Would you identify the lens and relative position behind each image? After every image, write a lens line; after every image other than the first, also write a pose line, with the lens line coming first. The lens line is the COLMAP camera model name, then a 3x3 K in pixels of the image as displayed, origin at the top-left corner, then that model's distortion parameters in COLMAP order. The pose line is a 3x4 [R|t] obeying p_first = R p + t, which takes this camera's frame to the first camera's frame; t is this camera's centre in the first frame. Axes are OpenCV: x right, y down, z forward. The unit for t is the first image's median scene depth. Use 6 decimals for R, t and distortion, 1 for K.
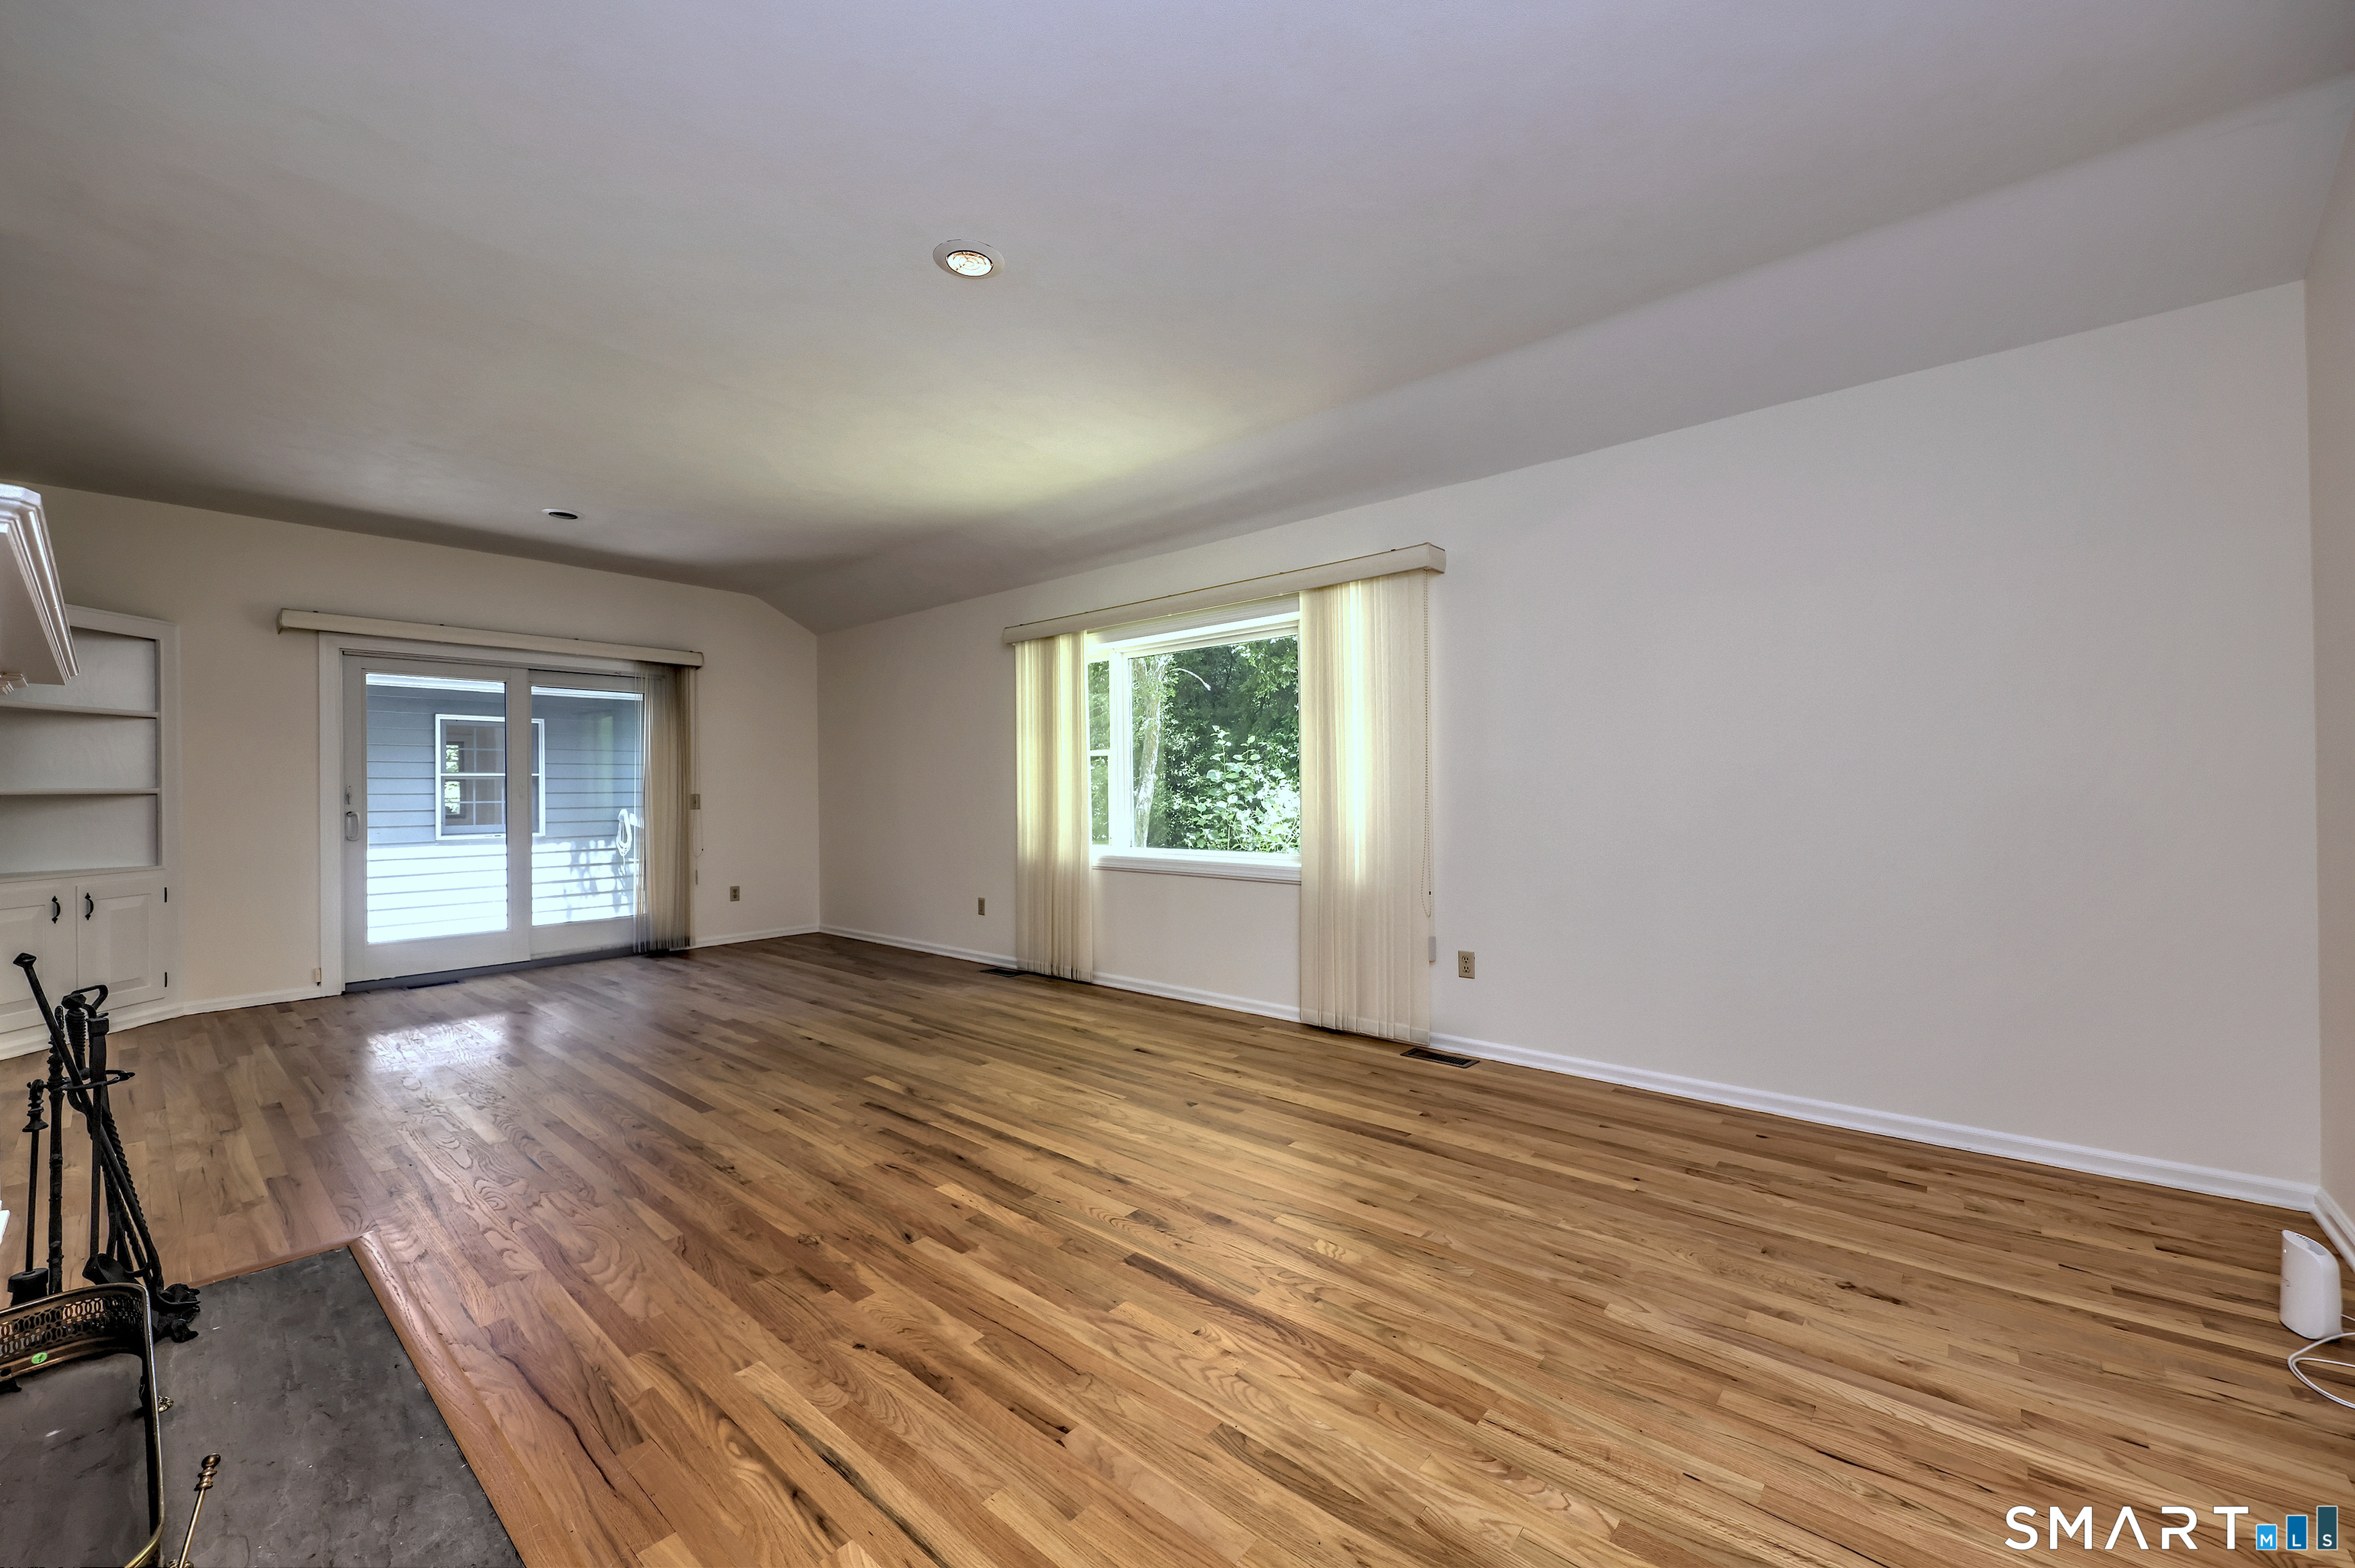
lens RADIAL K [[927.4, 0, 1145.1], [0, 927.4, 781.8], [0, 0, 1]] dist [0.005985, -0.002133]
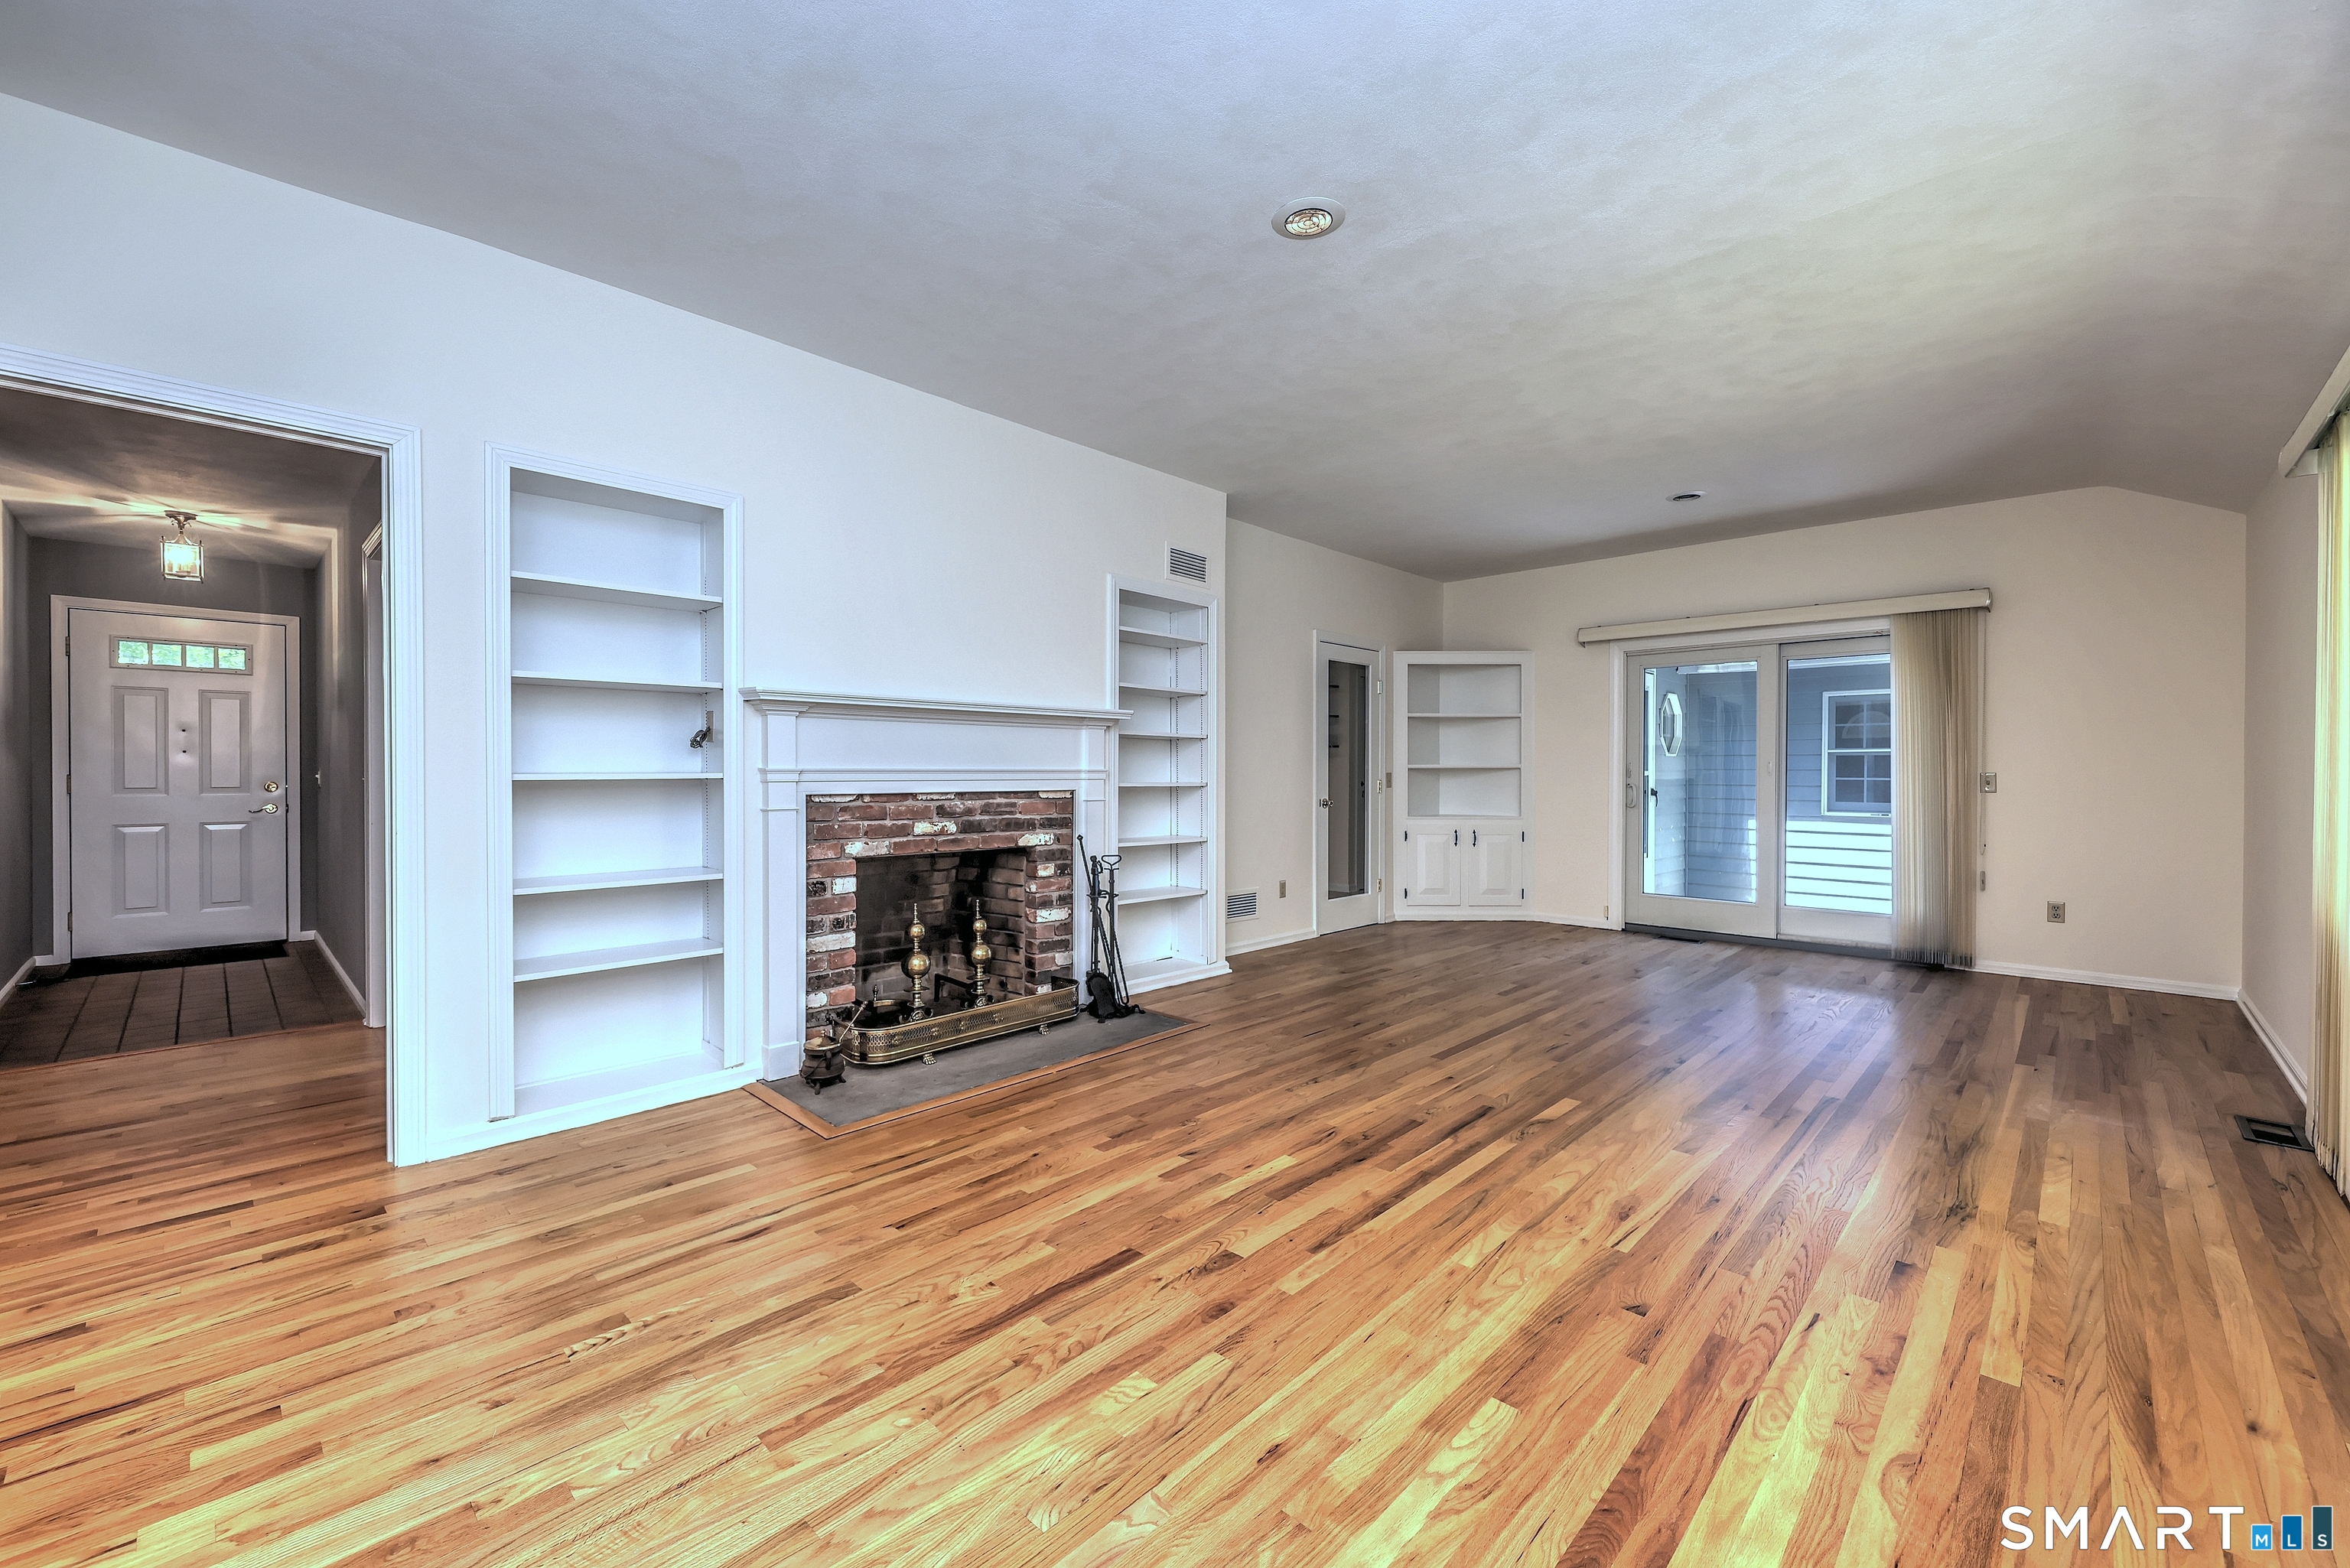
lens RADIAL K [[925.6, 0, 1172.9], [0, 925.6, 772.1], [0, 0, 1]] dist [0.005985, -0.002133]
pose [[-0.030161, 0.011767, -0.999476, 0.788591], [0.005827, 0.999916, 0.011596, -0.001036], [0.999528, -0.005475, -0.030227, 0.892387]]
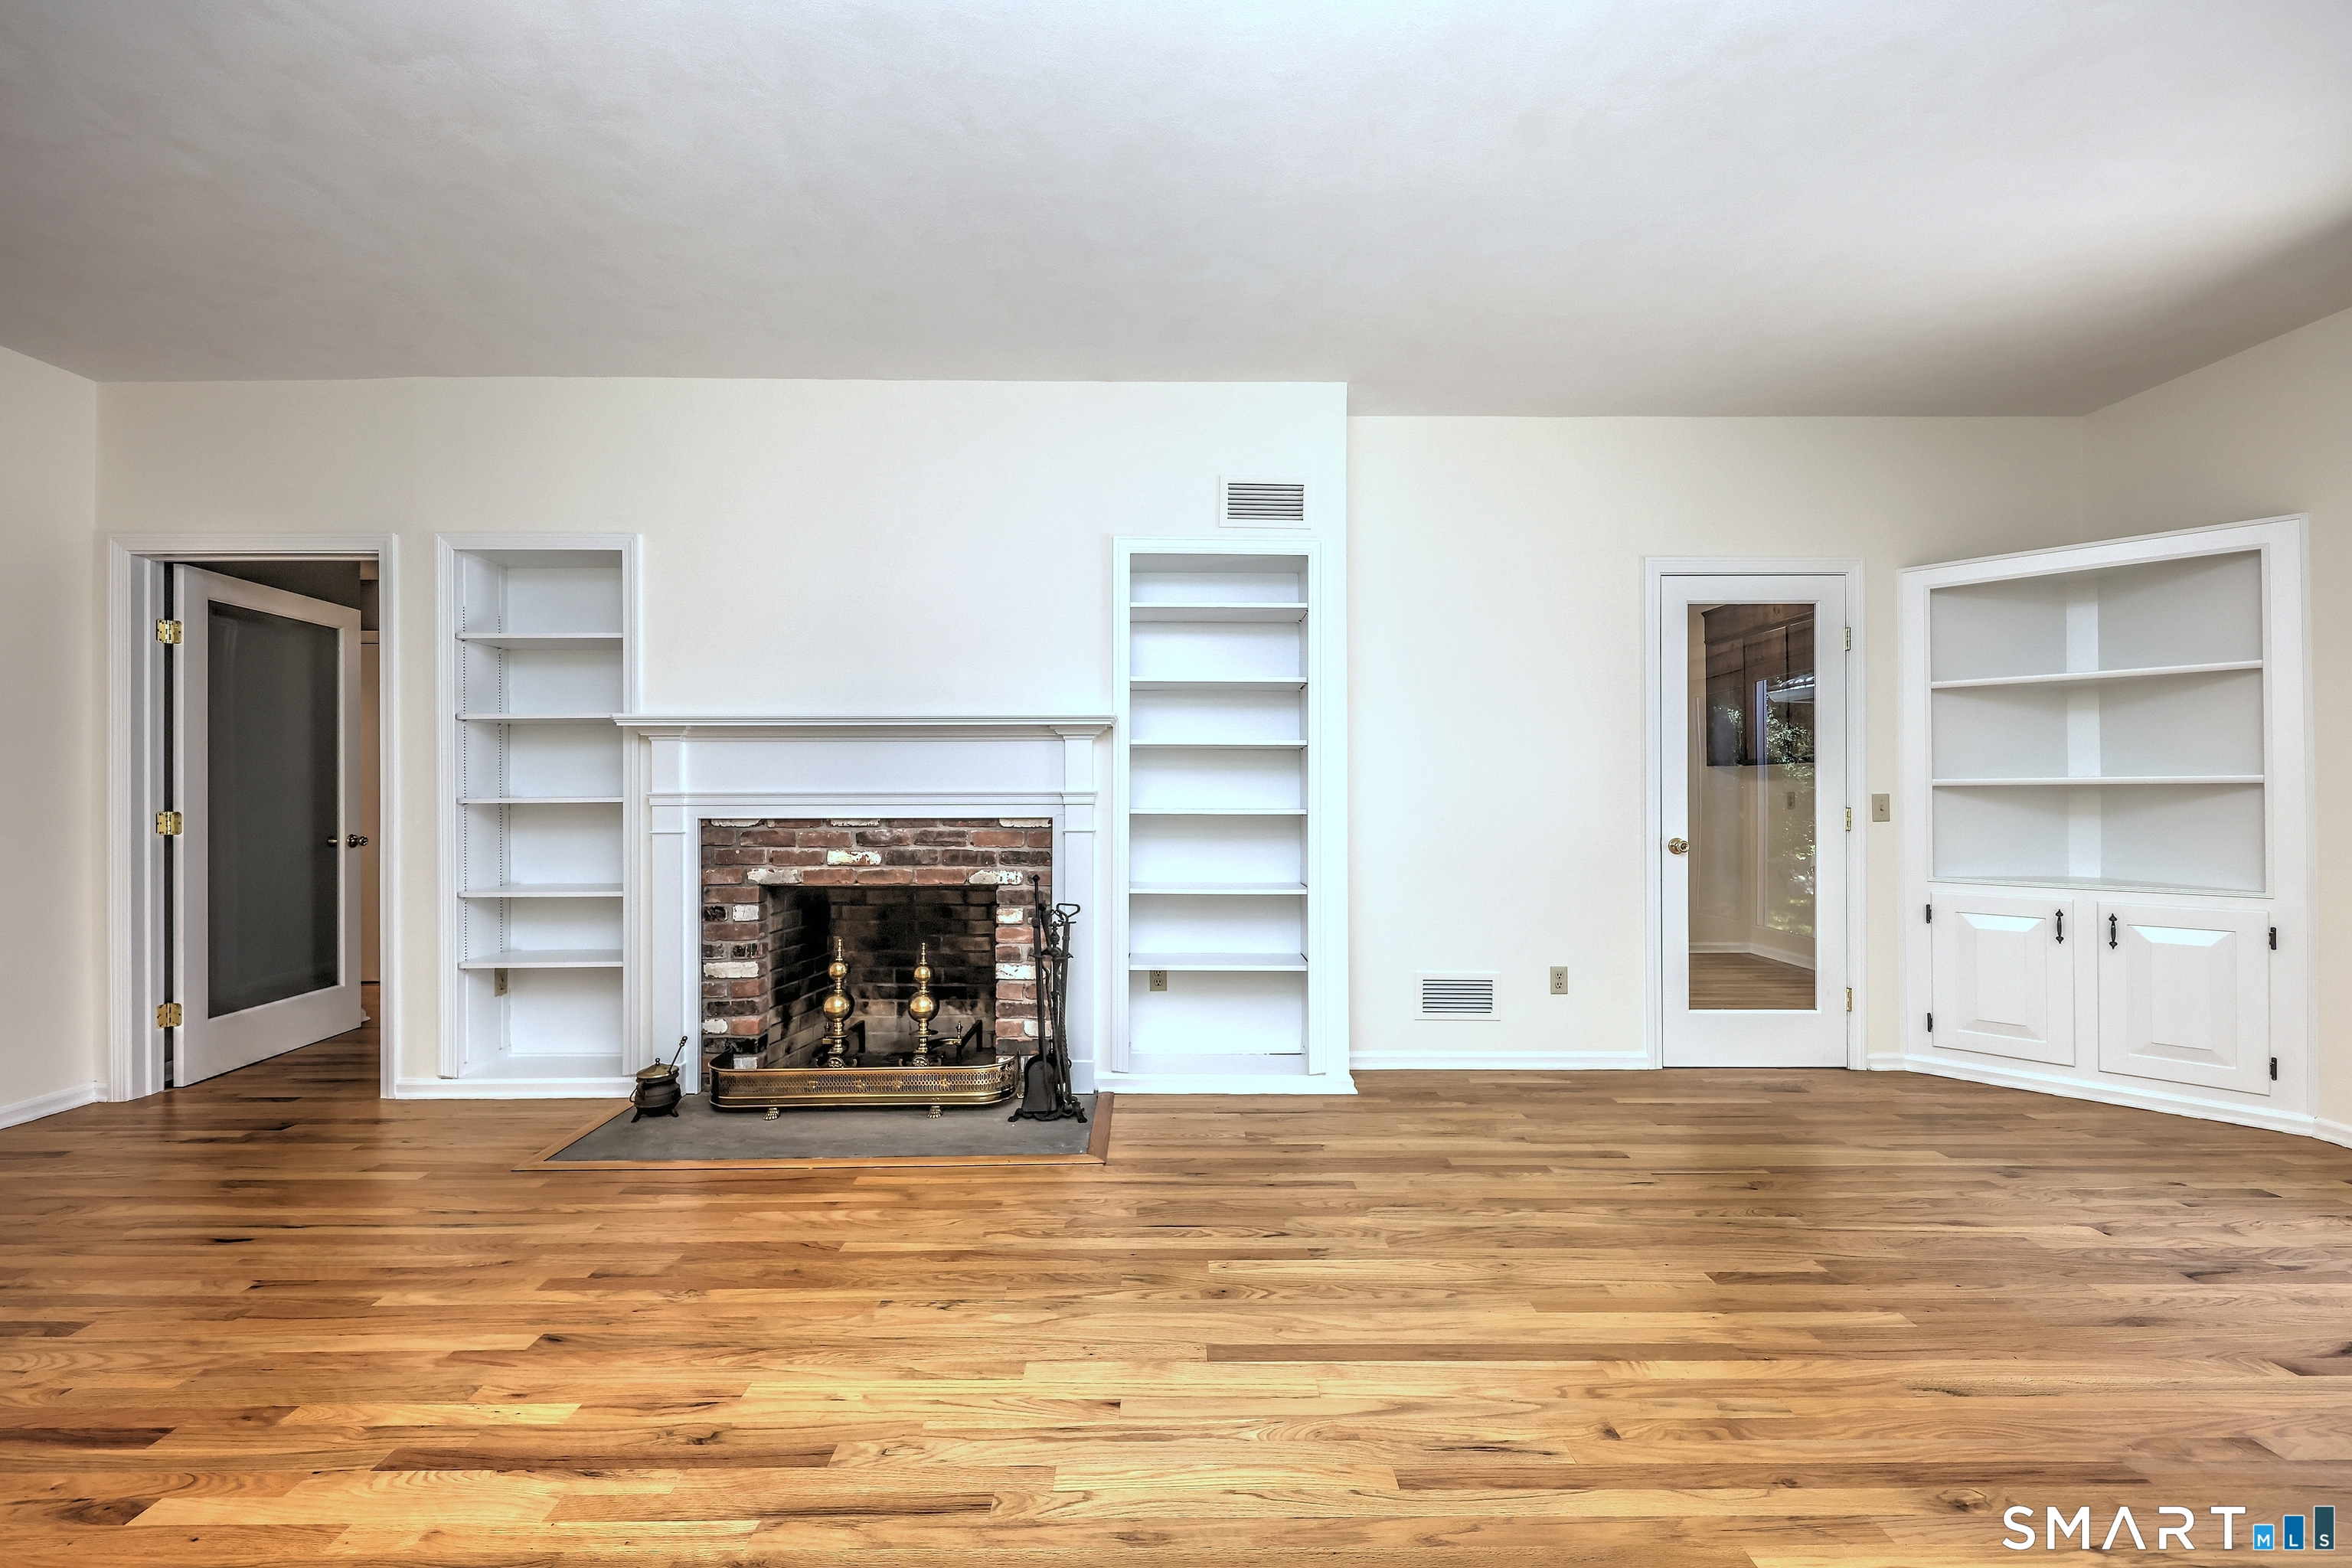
lens RADIAL K [[926.4, 0, 1172.2], [0, 926.4, 782.2], [0, 0, 1]] dist [0.005985, -0.002133]
pose [[-0.731830, 0.006251, -0.681459, -0.086941], [0.014929, 0.999865, -0.006861, 0.010290], [0.681324, -0.015195, -0.731824, 1.740404]]
